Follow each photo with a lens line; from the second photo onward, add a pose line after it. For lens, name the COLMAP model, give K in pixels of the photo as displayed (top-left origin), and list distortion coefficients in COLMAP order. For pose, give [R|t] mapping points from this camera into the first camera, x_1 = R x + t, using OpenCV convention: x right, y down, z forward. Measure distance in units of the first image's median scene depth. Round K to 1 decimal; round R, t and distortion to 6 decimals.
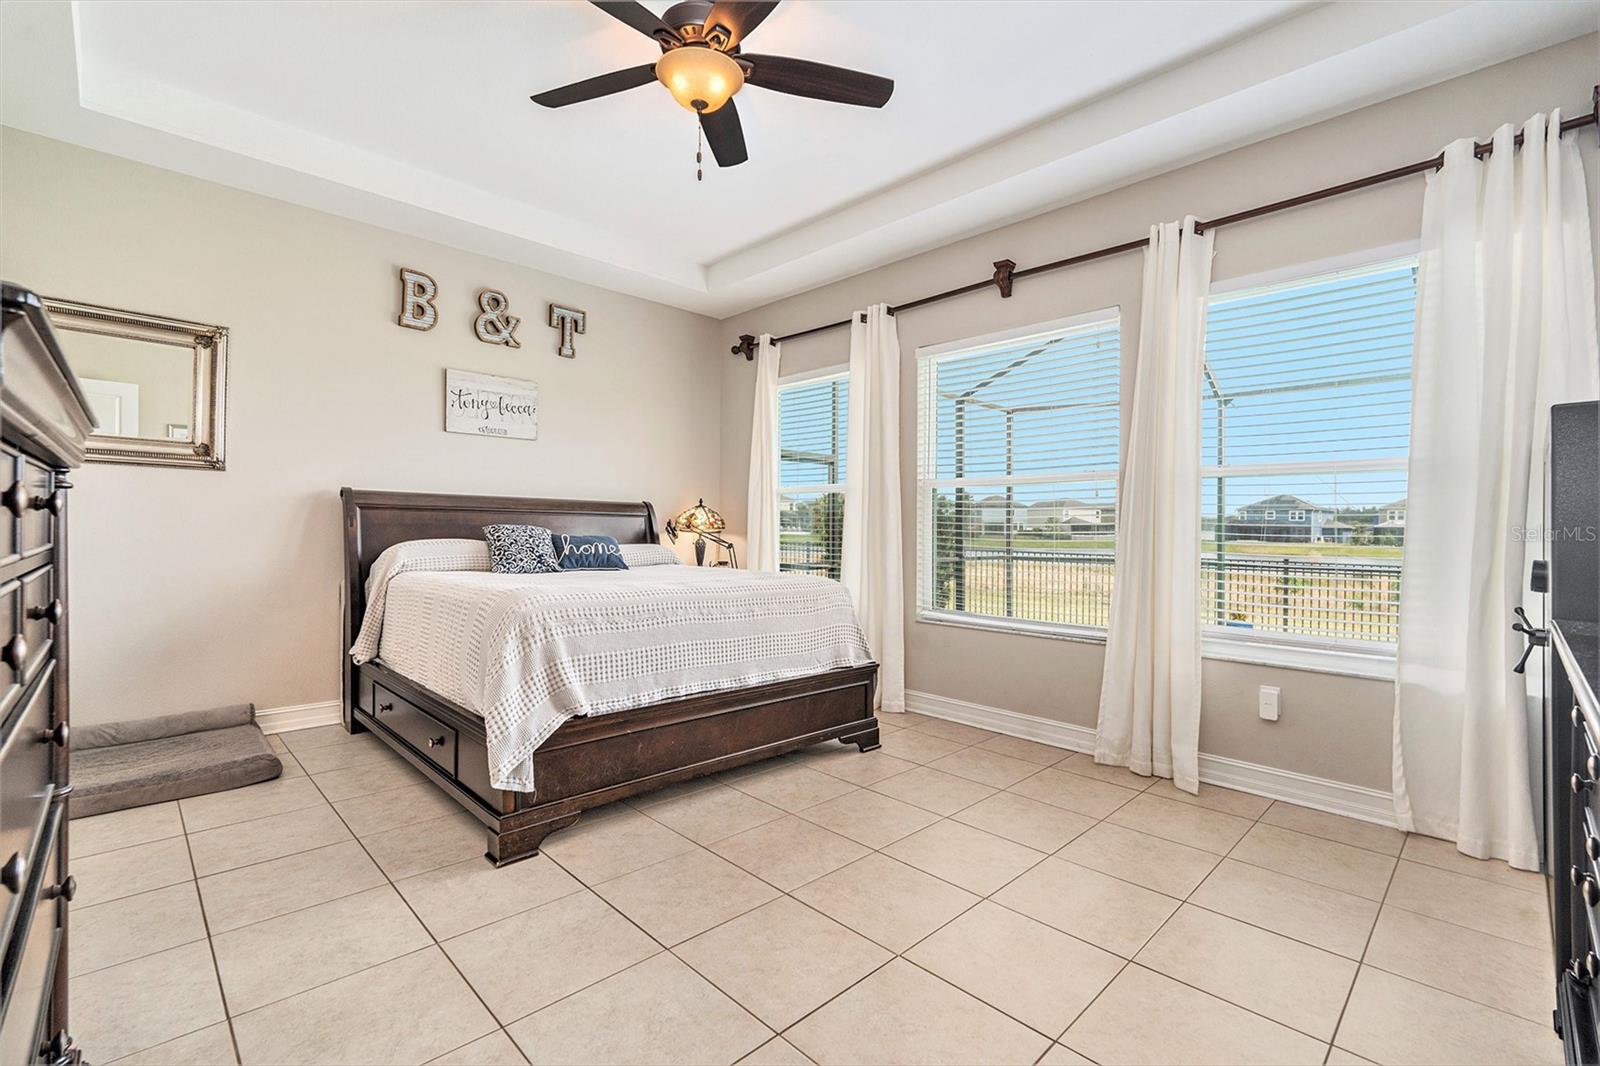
lens RADIAL K [[707.0, 0, 791.4], [0, 707.0, 528.7], [0, 0, 1]] dist [-0.002415, -0.000003]
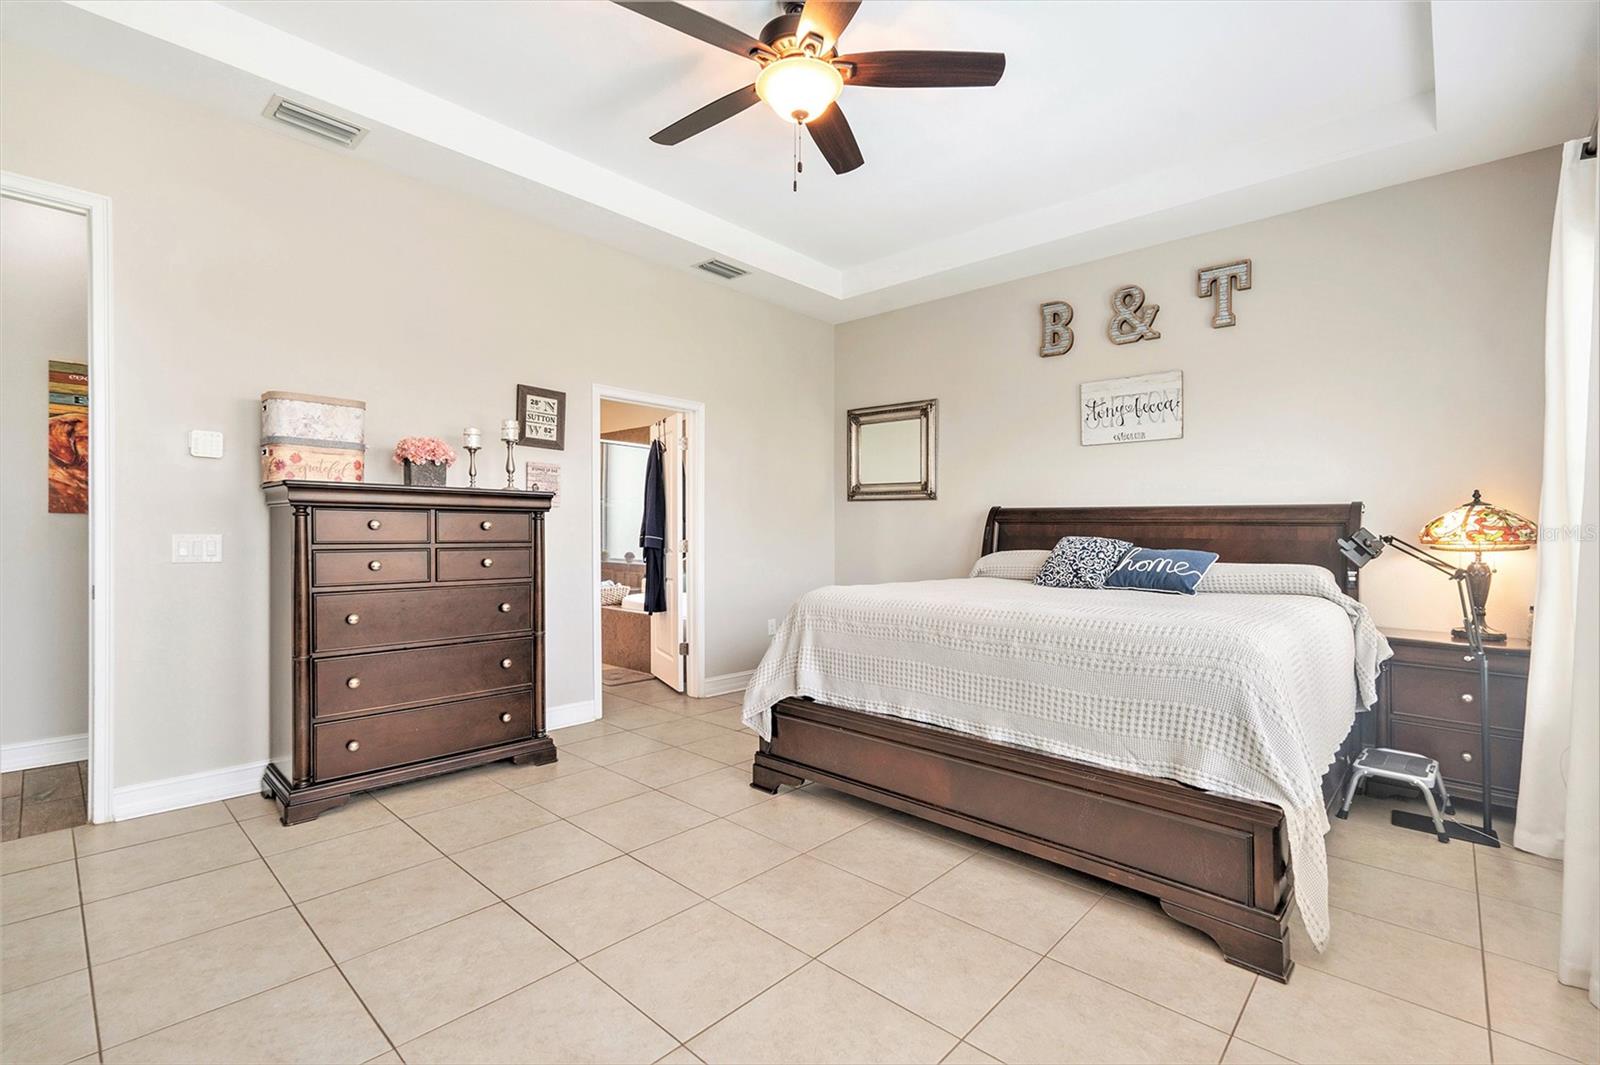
lens RADIAL K [[707.0, 0, 791.4], [0, 707.0, 528.2], [0, 0, 1]] dist [-0.002415, -0.000003]
pose [[0.051538, -0.018268, -0.998504, 0.561780], [-0.008123, 0.999792, -0.018711, 0.004691], [0.998638, 0.009075, 0.051379, 0.588708]]
